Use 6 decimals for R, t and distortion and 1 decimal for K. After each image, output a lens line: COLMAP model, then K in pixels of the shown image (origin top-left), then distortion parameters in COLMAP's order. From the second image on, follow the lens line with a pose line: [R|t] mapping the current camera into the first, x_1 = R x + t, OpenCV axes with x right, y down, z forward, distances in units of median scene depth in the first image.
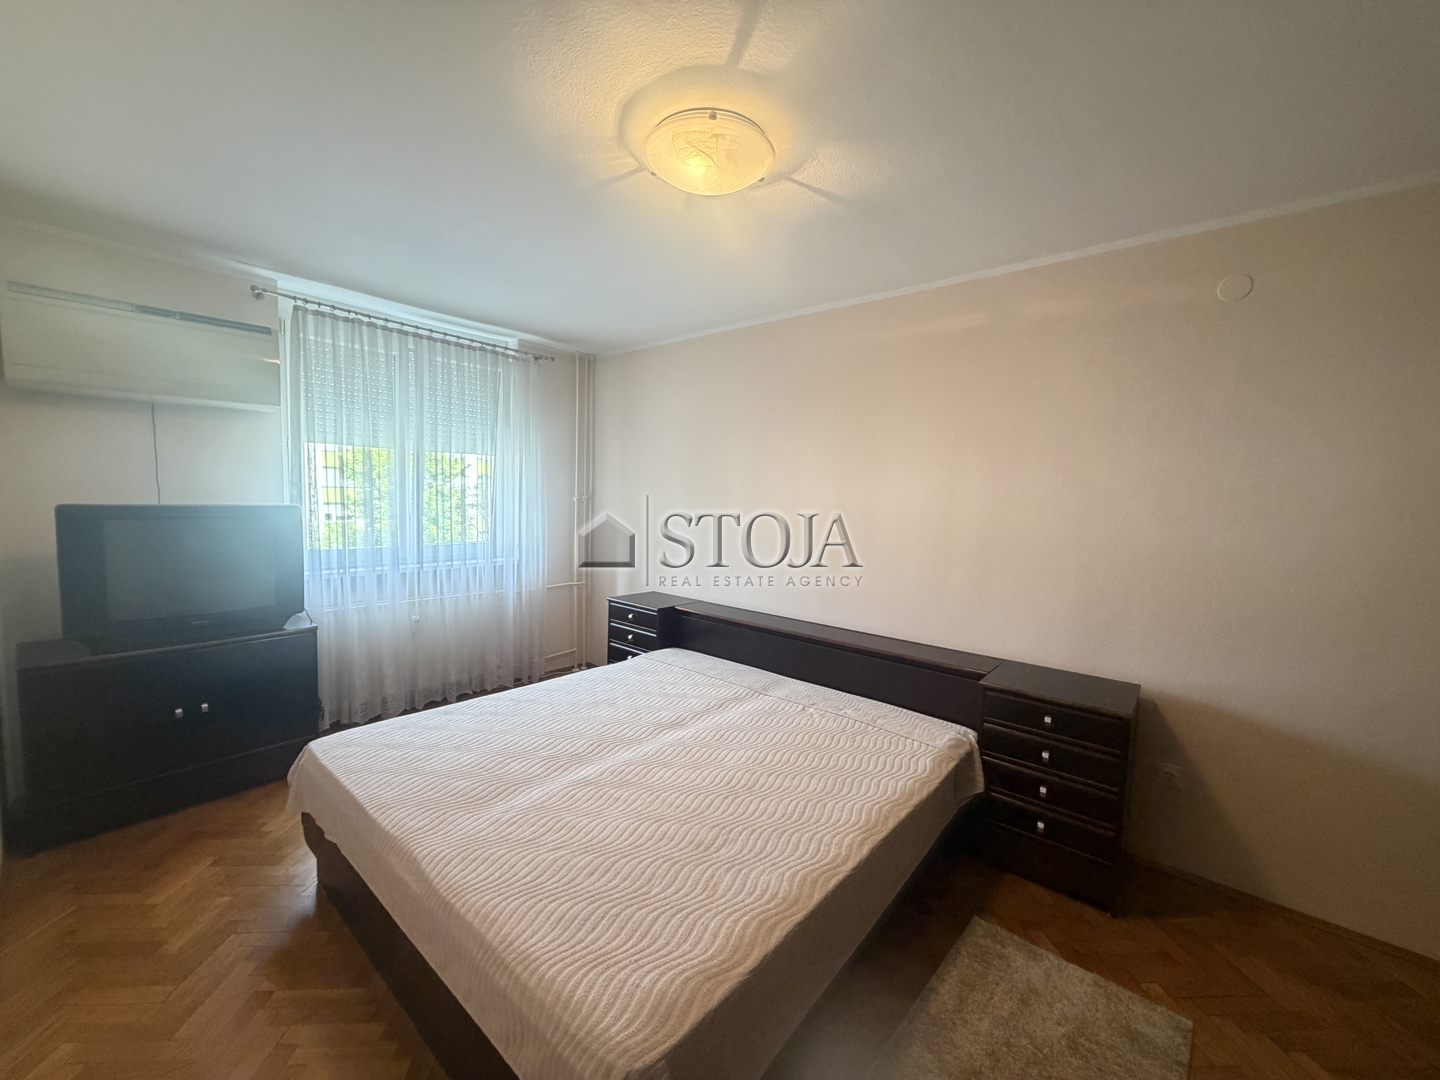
lens RADIAL K [[572.8, 0, 714.2], [0, 572.8, 537.1], [0, 0, 1]] dist [0.000717, -0.000529]
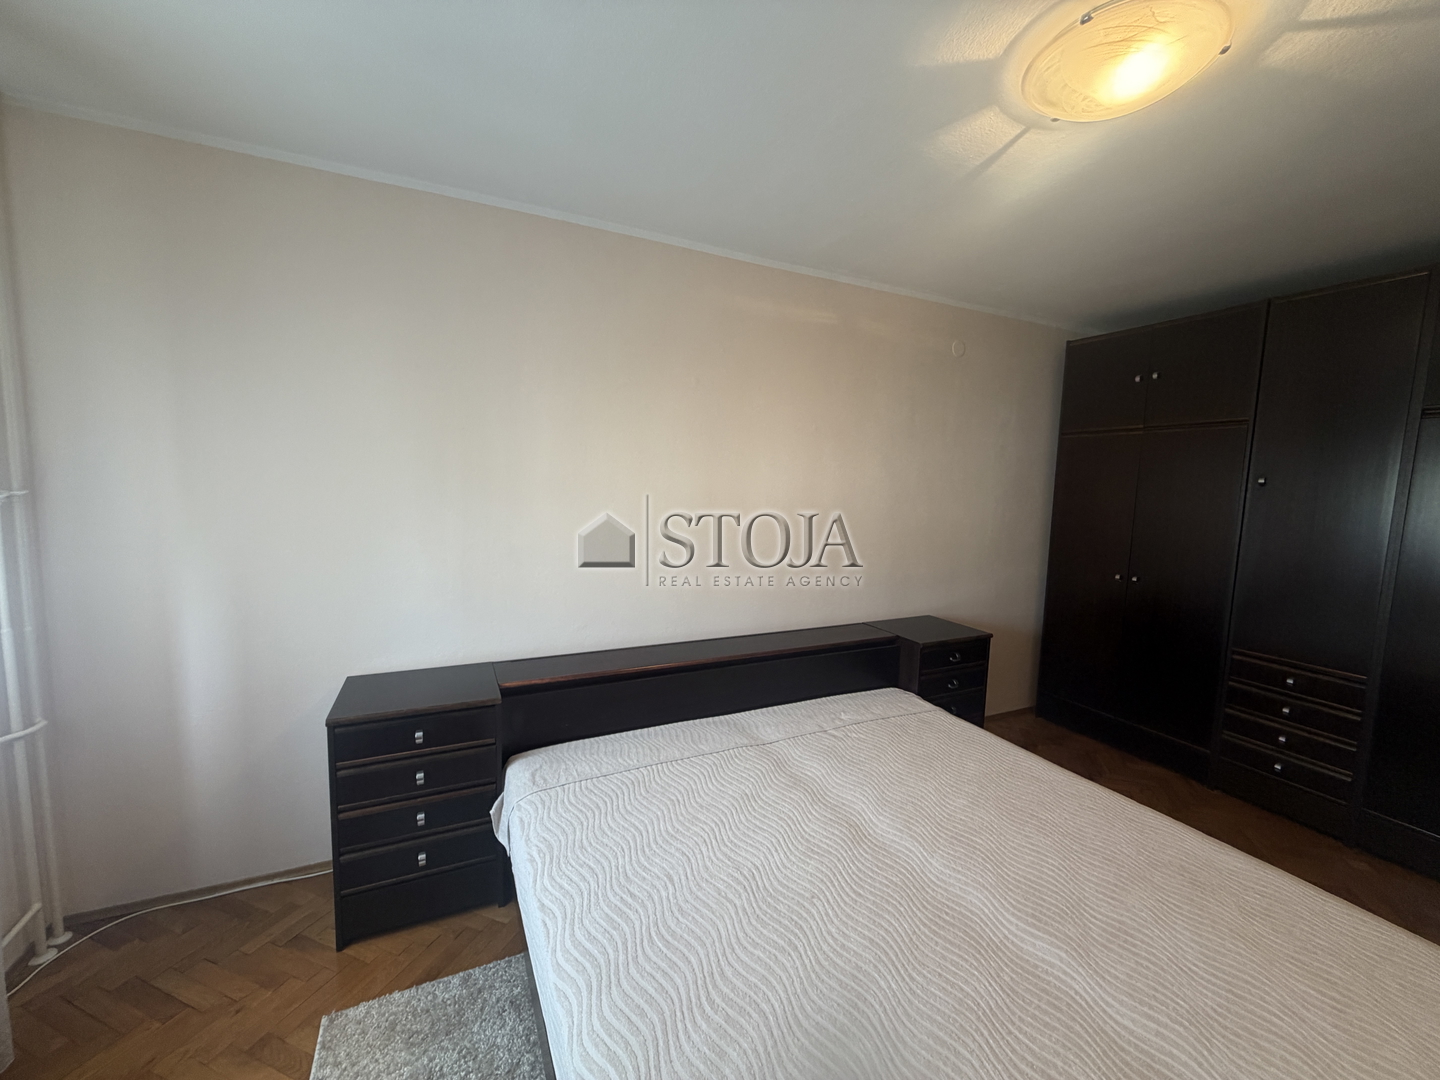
lens RADIAL K [[572.8, 0, 714.2], [0, 572.8, 537.1], [0, 0, 1]] dist [0.000717, -0.000529]
pose [[0.399858, -0.118691, 0.908860, -0.619397], [0.051812, 0.992922, 0.106874, -0.096314], [-0.915112, 0.004356, 0.403177, 0.734659]]
